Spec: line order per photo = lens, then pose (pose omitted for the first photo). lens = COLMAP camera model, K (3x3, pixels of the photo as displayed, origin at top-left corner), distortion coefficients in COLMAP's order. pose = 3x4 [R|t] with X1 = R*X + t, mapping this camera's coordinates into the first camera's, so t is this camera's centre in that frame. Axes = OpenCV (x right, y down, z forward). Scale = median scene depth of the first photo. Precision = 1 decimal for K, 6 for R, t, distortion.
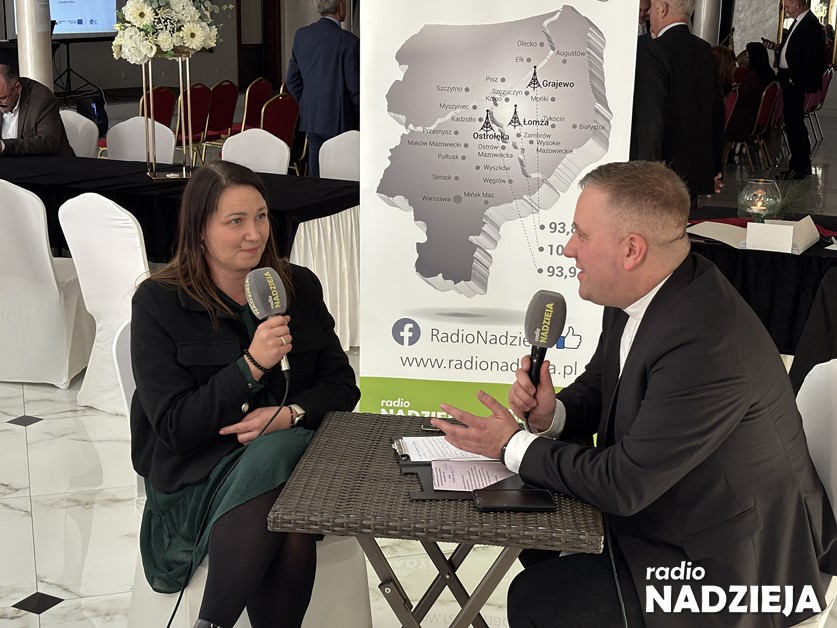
lens RADIAL K [[1269.0, 0, 422.1], [0, 1269.0, 317.8], [0, 0, 1]] dist [0.237302, -0.930072]
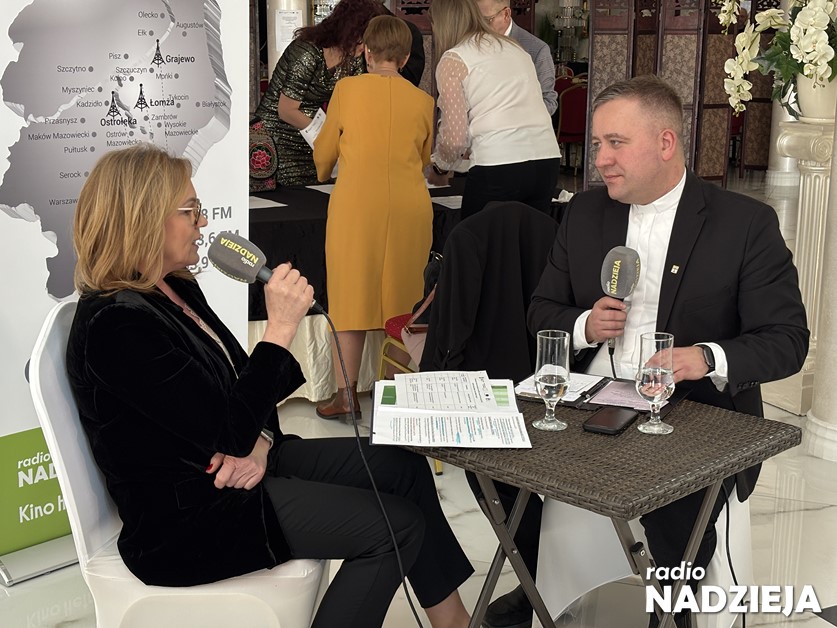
lens RADIAL K [[1264.6, 0, 430.8], [0, 1264.6, 311.7], [0, 0, 1]] dist [0.240544, -0.901838]
pose [[0.601442, -0.190813, 0.775795, -0.515719], [0.191897, 0.977134, 0.091564, -0.054829], [-0.775527, 0.093802, 0.624306, 0.301731]]
